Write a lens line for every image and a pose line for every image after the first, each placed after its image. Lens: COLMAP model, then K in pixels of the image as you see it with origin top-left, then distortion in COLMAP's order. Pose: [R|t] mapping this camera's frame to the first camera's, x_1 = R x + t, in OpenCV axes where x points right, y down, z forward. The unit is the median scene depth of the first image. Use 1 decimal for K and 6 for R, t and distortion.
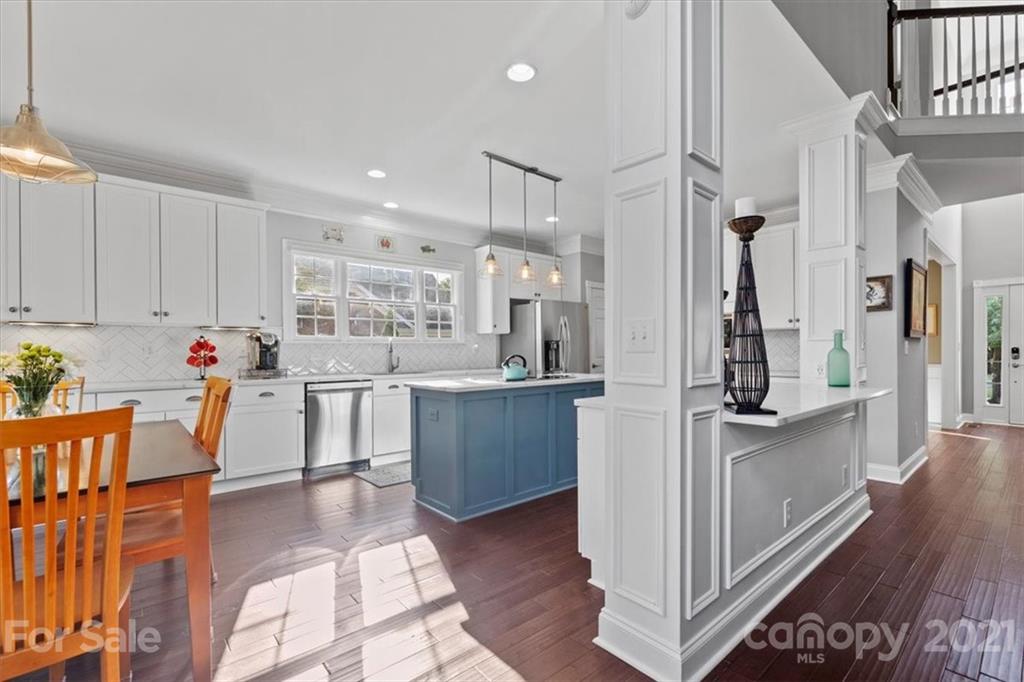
lens RADIAL K [[478.5, 0, 515.4], [0, 478.5, 345.2], [0, 0, 1]] dist [0.009213, -0.000082]
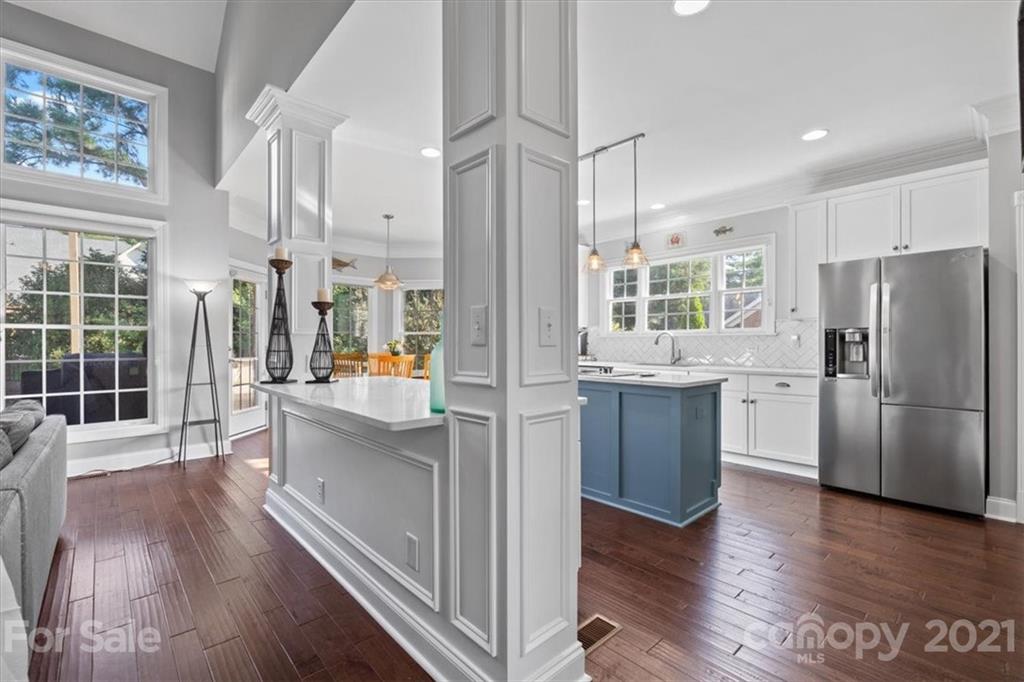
lens RADIAL K [[441.5, 0, 503.0], [0, 441.5, 344.9], [0, 0, 1]] dist [-0.001806, -0.000378]
pose [[0.009985, 0.010042, -0.999900, 0.714283], [0.009422, 0.999904, 0.010136, 0.002237], [0.999906, -0.009522, 0.009889, 0.639116]]
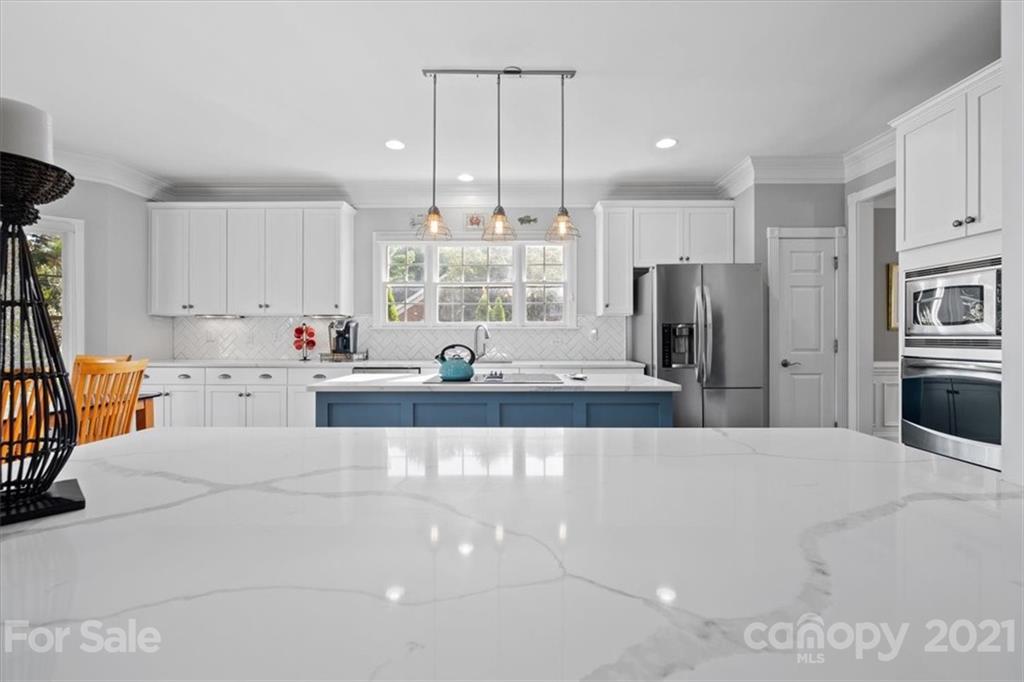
lens RADIAL K [[441.5, 0, 503.9], [0, 441.5, 336.9], [0, 0, 1]] dist [-0.001806, -0.000378]
pose [[0.740071, 0.005569, -0.672506, 0.358558], [0.002379, 0.999938, 0.010898, 0.002808], [0.672525, -0.009665, 0.740011, 0.420198]]
